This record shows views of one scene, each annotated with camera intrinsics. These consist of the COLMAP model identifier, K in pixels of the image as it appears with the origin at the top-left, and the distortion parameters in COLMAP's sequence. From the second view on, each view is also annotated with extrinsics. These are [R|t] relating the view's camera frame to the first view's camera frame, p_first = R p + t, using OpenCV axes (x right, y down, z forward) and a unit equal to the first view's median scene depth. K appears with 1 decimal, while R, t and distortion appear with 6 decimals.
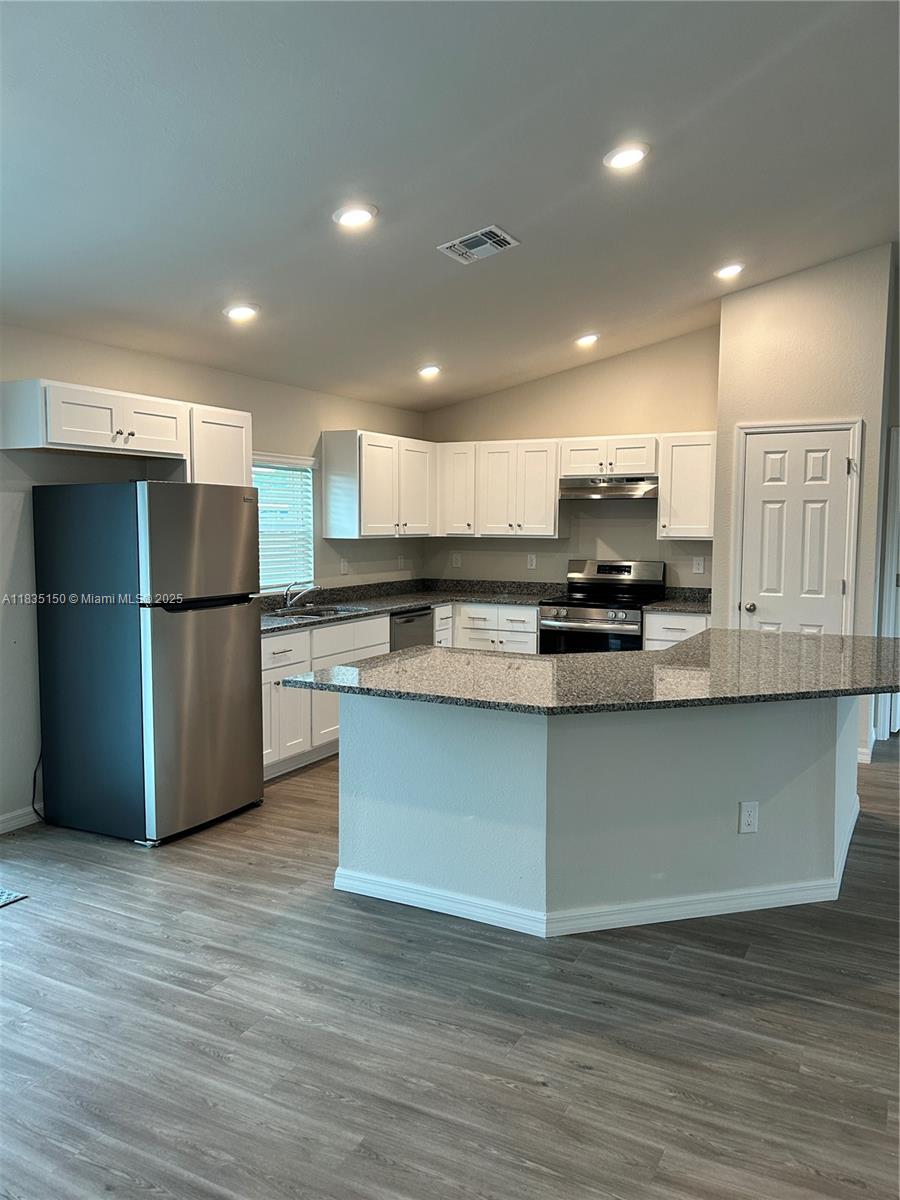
lens RADIAL K [[901.6, 0, 451.0], [0, 901.6, 595.9], [0, 0, 1]] dist [0.050954, -0.048963]
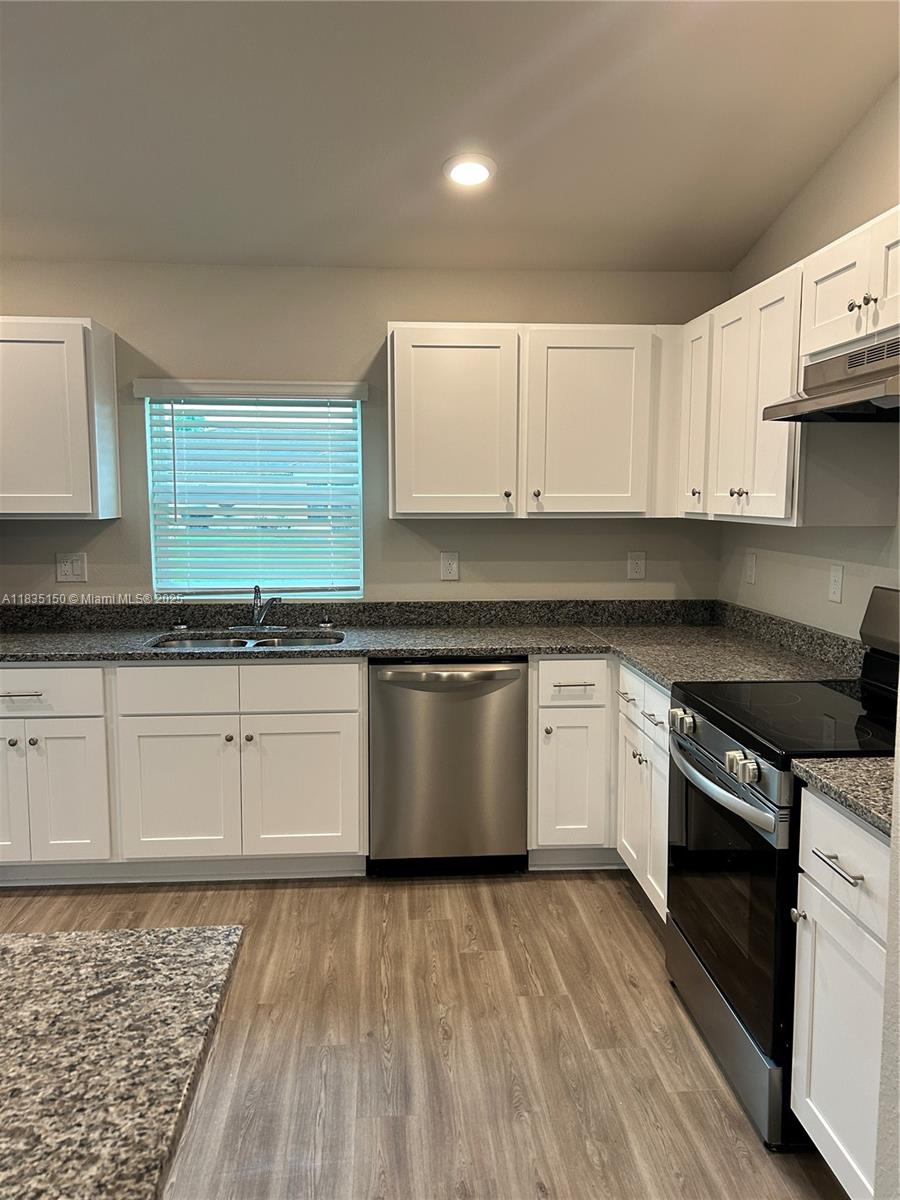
lens RADIAL K [[901.6, 0, 440.4], [0, 901.6, 599.0], [0, 0, 1]] dist [0.050954, -0.048963]
pose [[0.529976, 0.091766, -0.843033, 0.391501], [-0.071048, 0.995437, 0.063692, -0.051218], [0.845031, 0.026140, 0.534078, 0.724602]]
